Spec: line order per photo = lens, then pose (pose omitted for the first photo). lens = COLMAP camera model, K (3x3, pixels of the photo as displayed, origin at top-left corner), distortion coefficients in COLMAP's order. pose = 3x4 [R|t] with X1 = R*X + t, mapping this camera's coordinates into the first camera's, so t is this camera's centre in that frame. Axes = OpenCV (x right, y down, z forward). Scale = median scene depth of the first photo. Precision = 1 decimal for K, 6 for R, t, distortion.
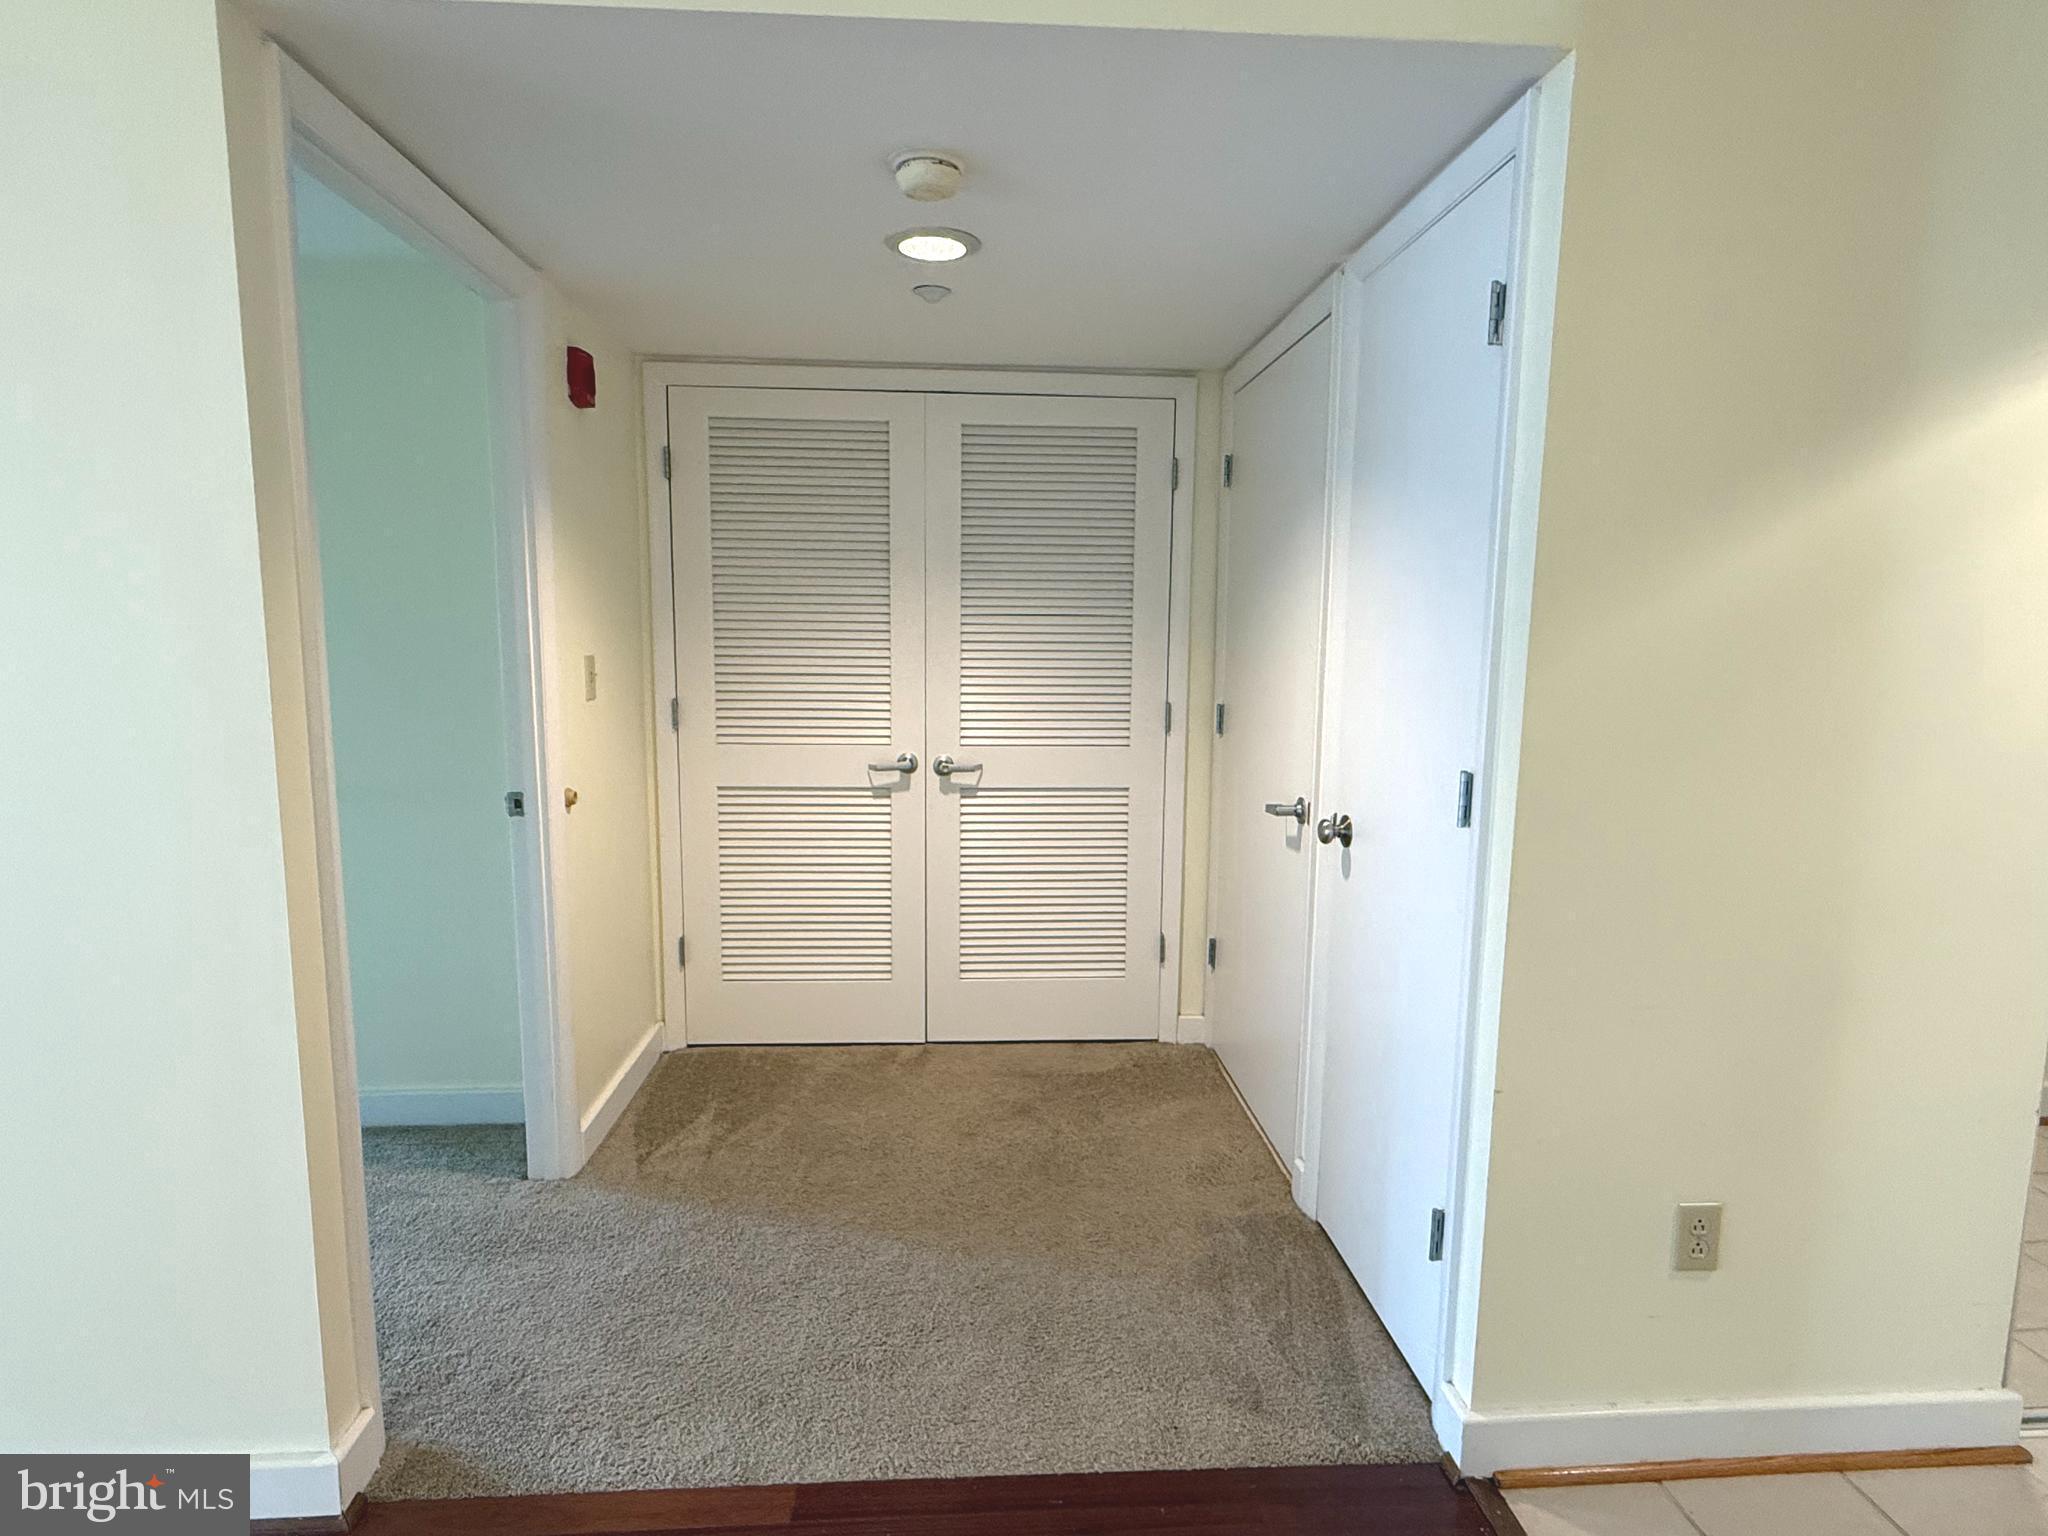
lens RADIAL K [[1095.0, 0, 1023.1], [0, 1095.0, 768.1], [0, 0, 1]] dist [0.000189, -0.001099]
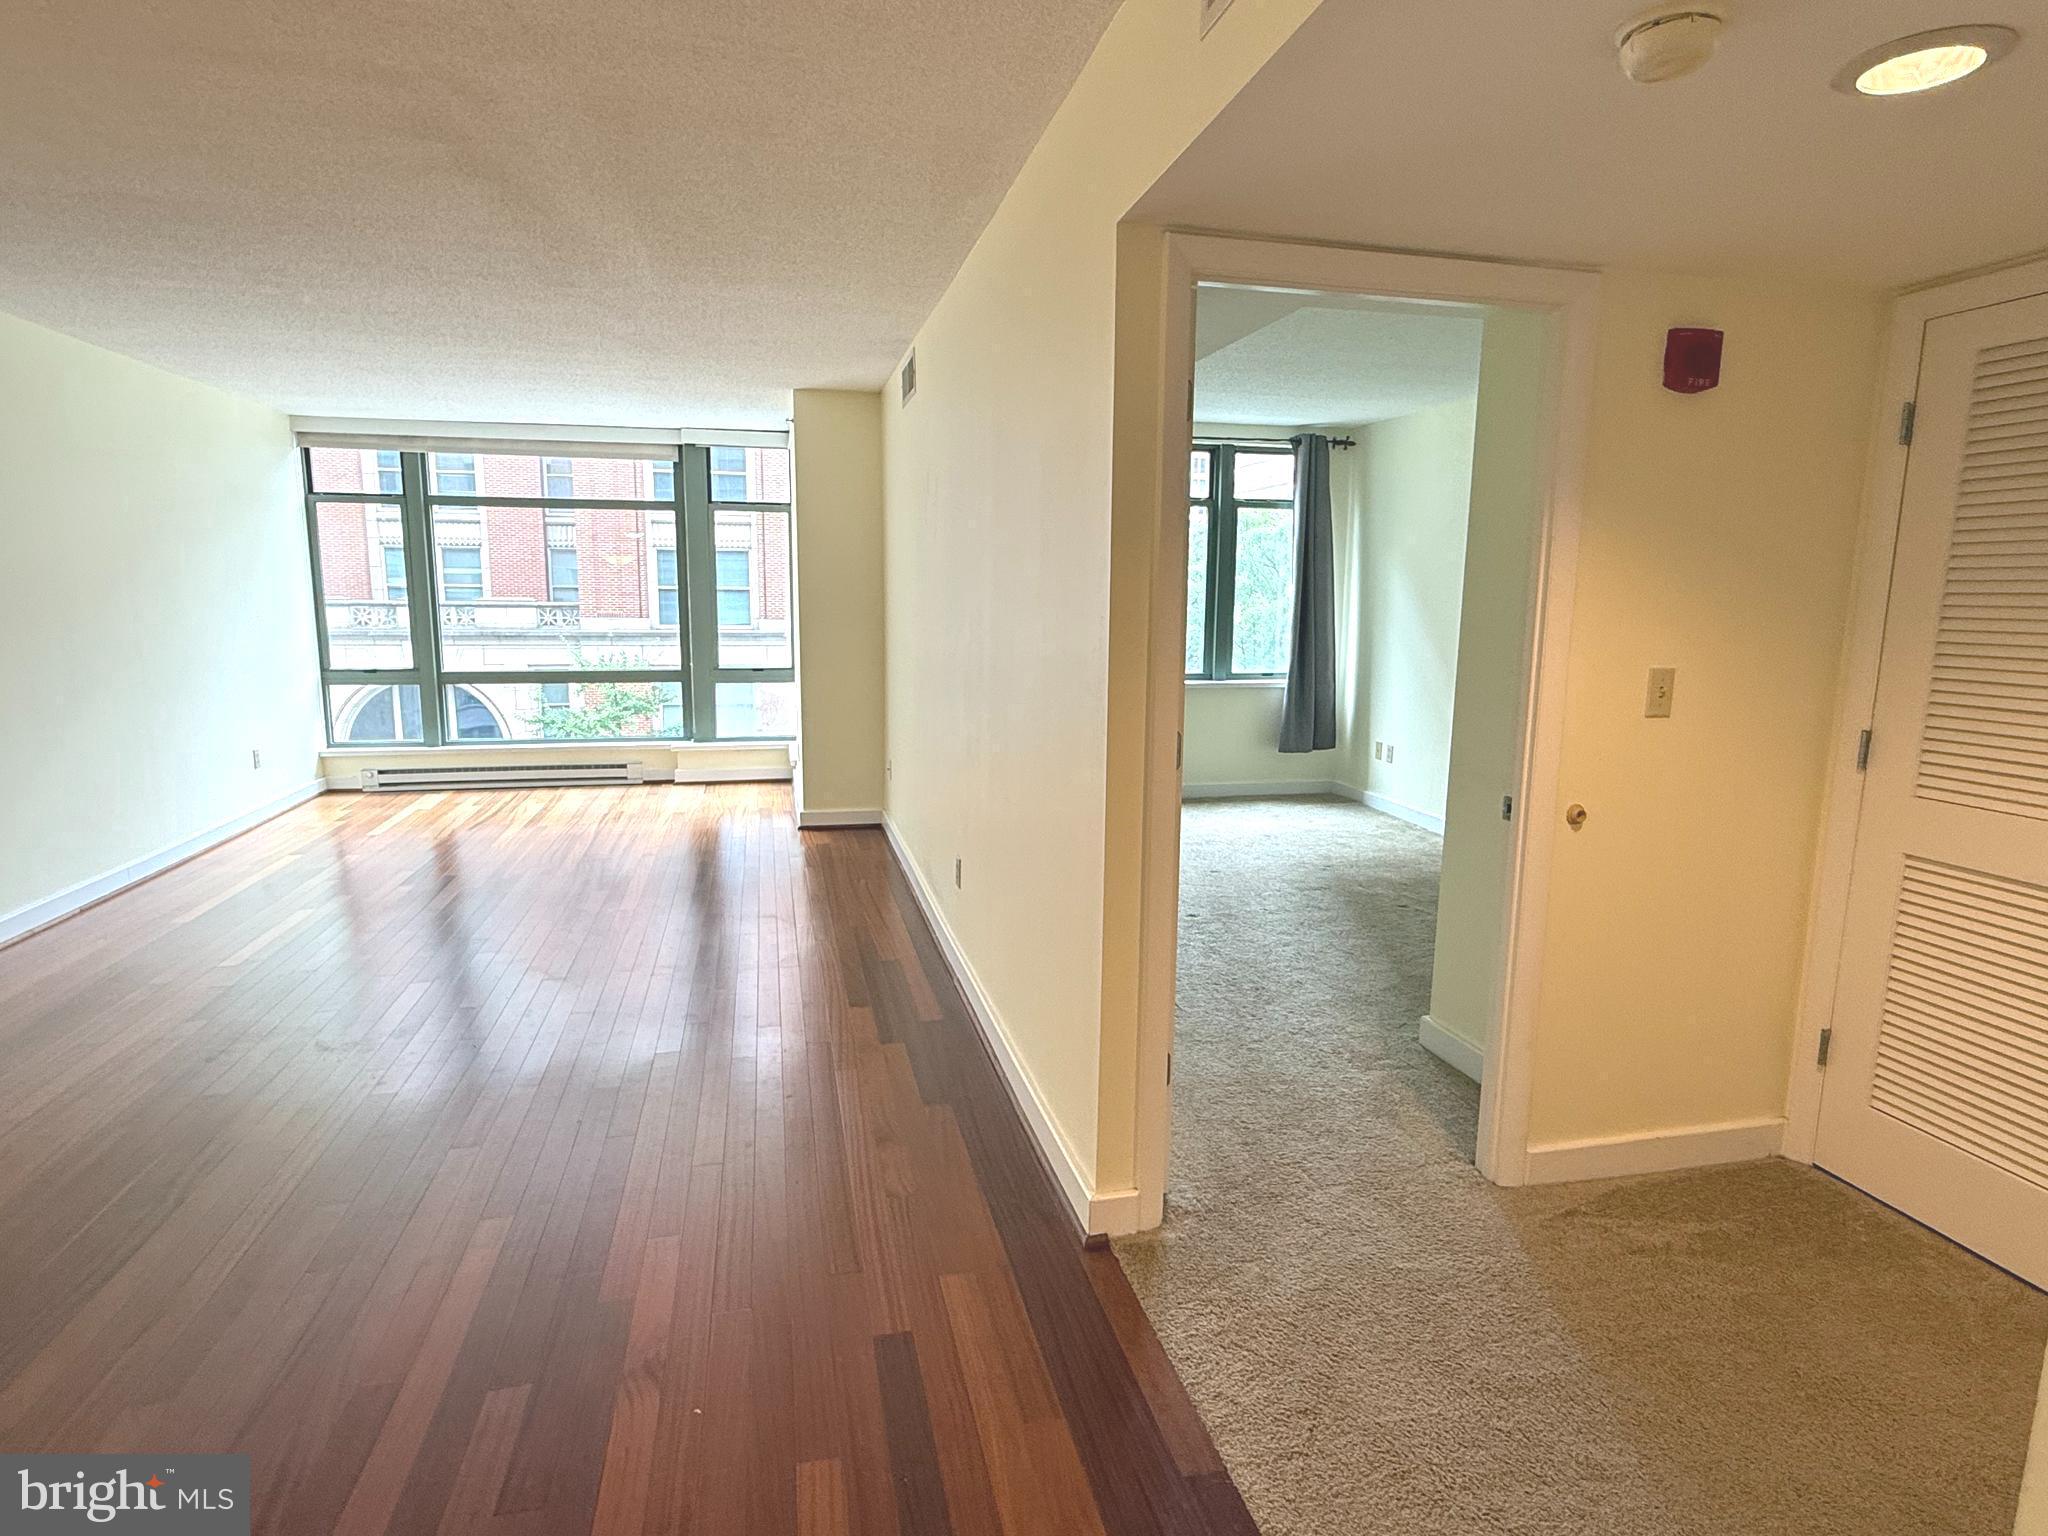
lens RADIAL K [[1095.0, 0, 1021.3], [0, 1095.0, 769.7], [0, 0, 1]] dist [0.000189, -0.001099]
pose [[0.172289, 0.146738, -0.974056, 0.430477], [-0.133126, 0.983239, 0.124574, -0.066492], [0.976009, 0.108209, 0.188936, 0.343036]]
